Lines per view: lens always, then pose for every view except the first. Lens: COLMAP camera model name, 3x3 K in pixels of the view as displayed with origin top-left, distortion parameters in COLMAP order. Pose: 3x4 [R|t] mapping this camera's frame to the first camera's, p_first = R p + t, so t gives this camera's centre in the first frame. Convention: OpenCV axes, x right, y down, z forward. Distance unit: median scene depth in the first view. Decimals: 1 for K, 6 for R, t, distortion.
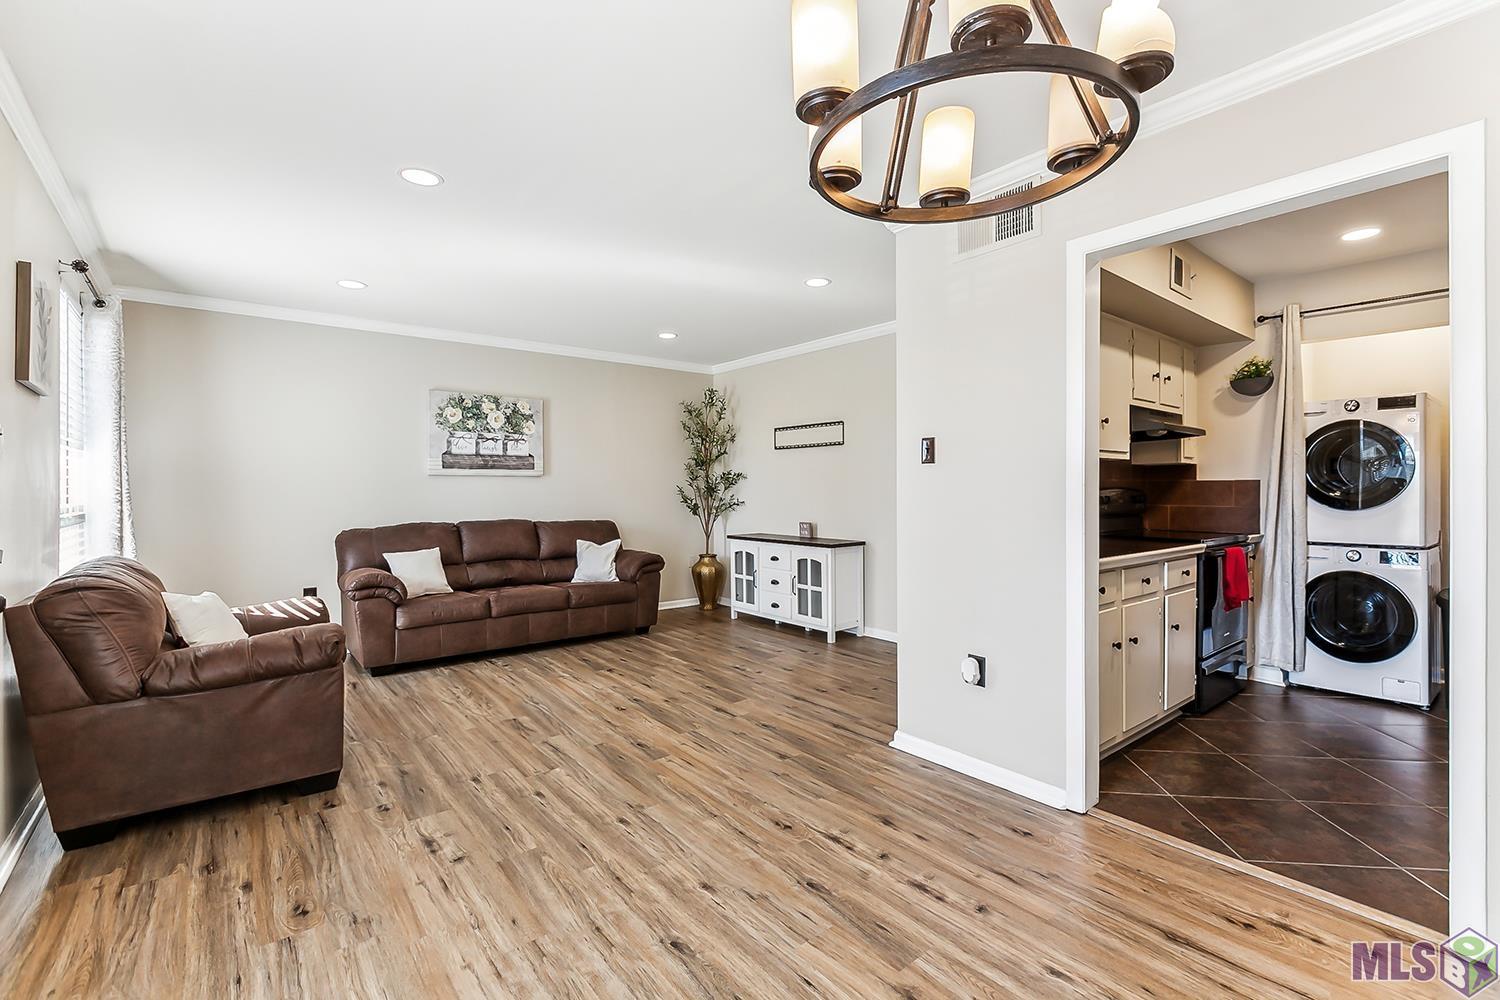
lens RADIAL K [[665.8, 0, 751.3], [0, 665.8, 493.5], [0, 0, 1]] dist [-0.000706, 0.000170]
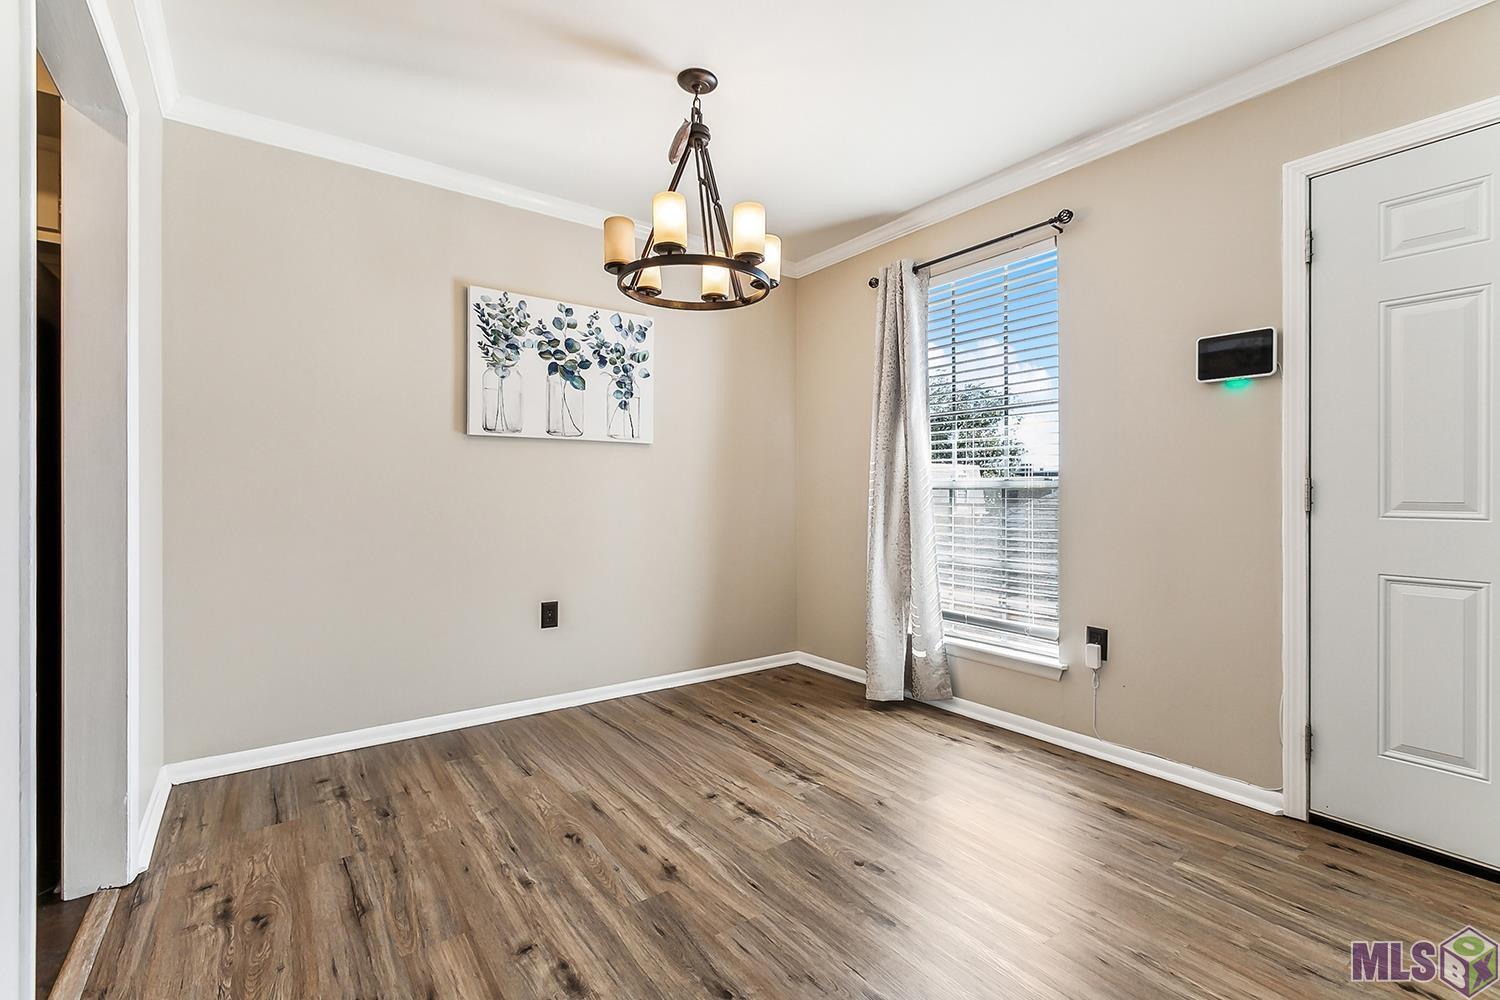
lens RADIAL K [[665.8, 0, 752.4], [0, 665.8, 489.5], [0, 0, 1]] dist [-0.000706, 0.000170]
pose [[-0.998960, 0.004306, 0.045389, 0.019089], [0.004513, 0.999980, 0.004459, 0.038920], [-0.045369, 0.004660, -0.998959, 1.131655]]
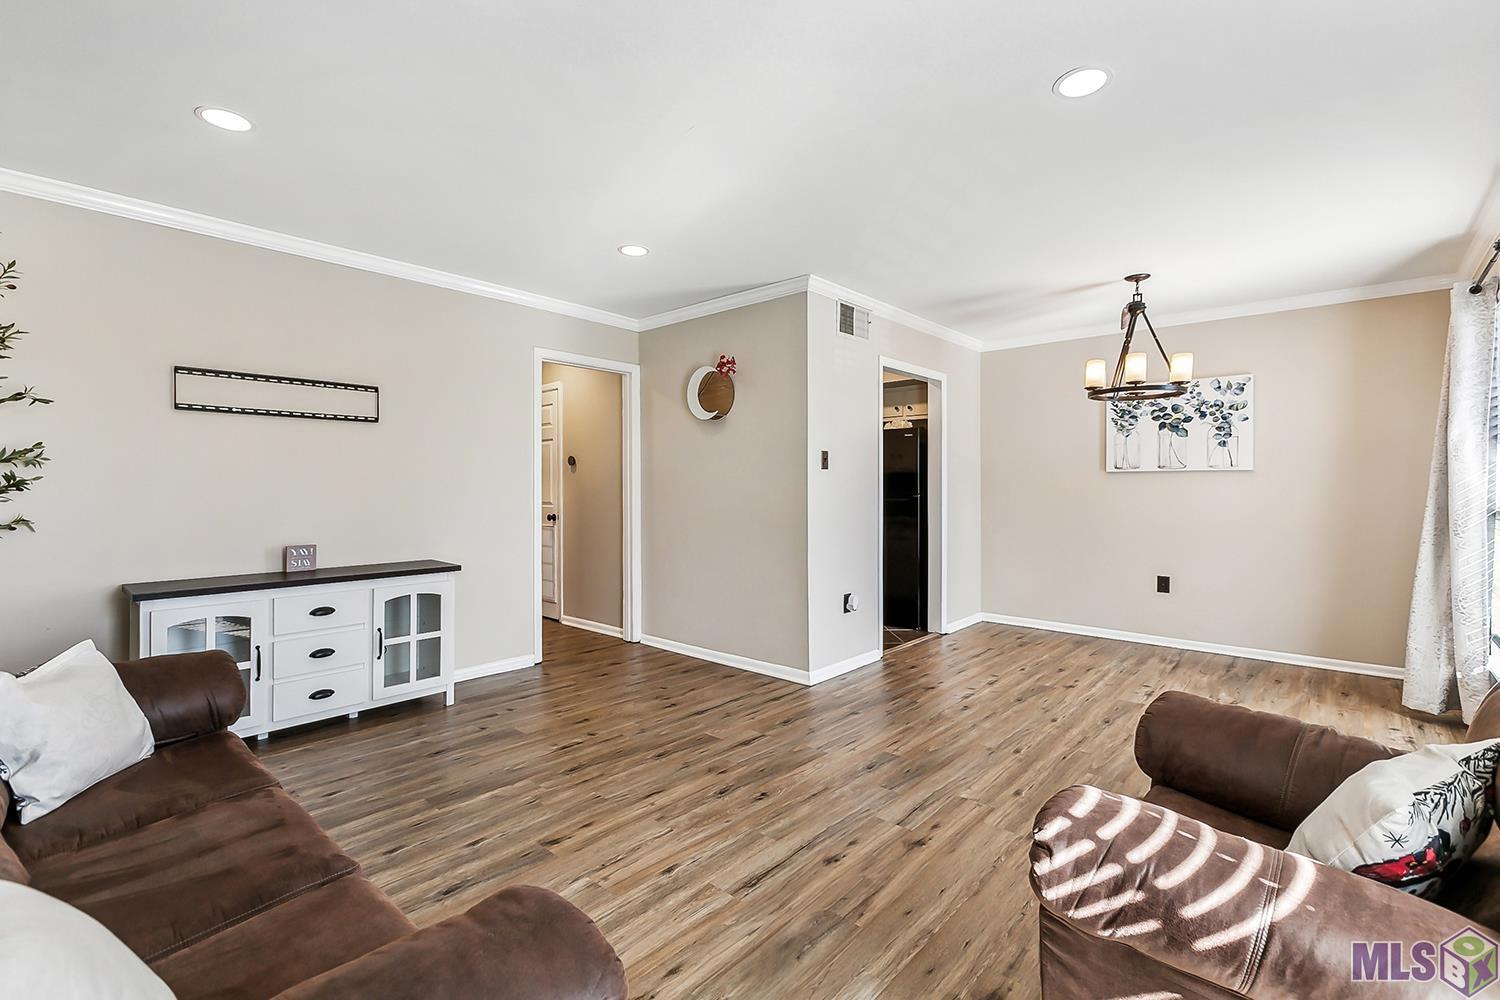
lens RADIAL K [[665.8, 0, 755.7], [0, 665.8, 490.5], [0, 0, 1]] dist [-0.000706, 0.000170]
pose [[-0.164457, -0.001733, 0.986383, -1.080840], [0.009605, 0.999948, 0.003358, -0.006008], [-0.986337, 0.010026, -0.164432, 1.353322]]
